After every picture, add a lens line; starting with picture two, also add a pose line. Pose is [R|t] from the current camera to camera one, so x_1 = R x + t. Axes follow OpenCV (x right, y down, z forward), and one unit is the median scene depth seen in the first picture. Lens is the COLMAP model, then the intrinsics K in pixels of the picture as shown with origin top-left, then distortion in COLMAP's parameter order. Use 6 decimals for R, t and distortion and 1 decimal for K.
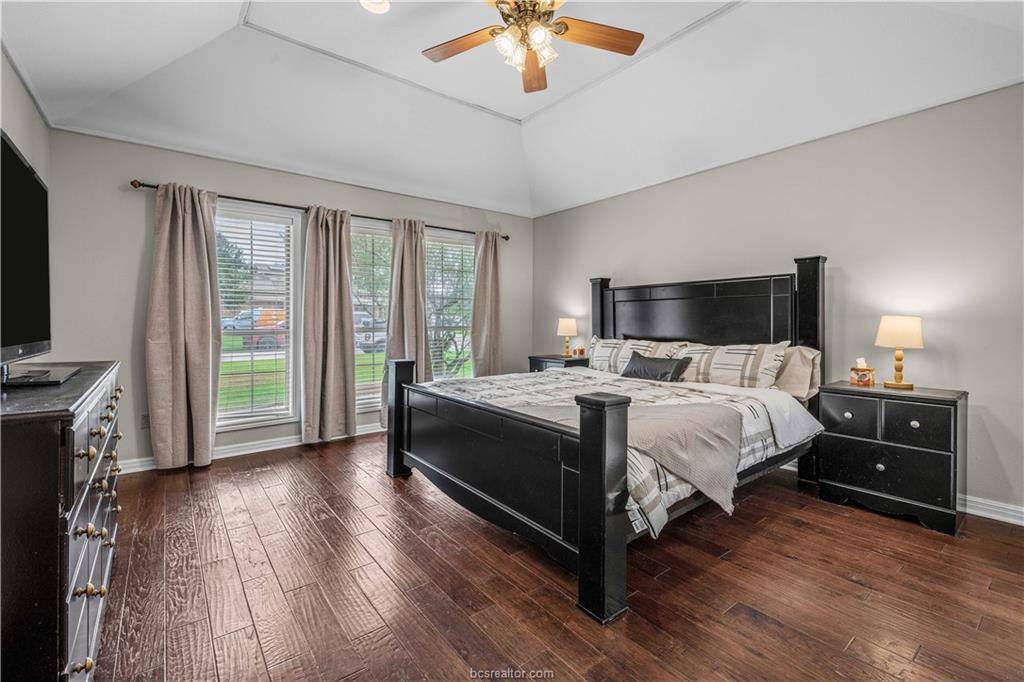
lens RADIAL K [[441.4, 0, 517.7], [0, 441.4, 322.5], [0, 0, 1]] dist [0.012585, 0.000115]
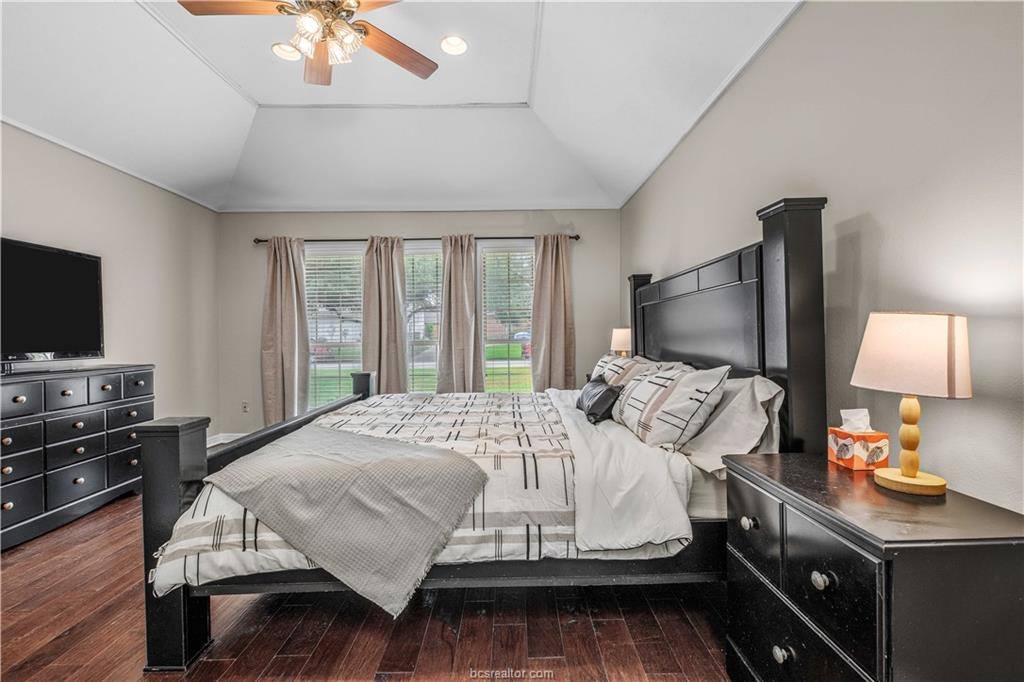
lens RADIAL K [[441.4, 0, 516.1], [0, 441.4, 340.0], [0, 0, 1]] dist [0.012585, 0.000115]
pose [[0.792341, -0.001702, -0.610076, 0.657076], [0.010270, 0.999892, 0.010549, 0.000818], [0.609992, -0.014624, 0.792273, 0.365562]]
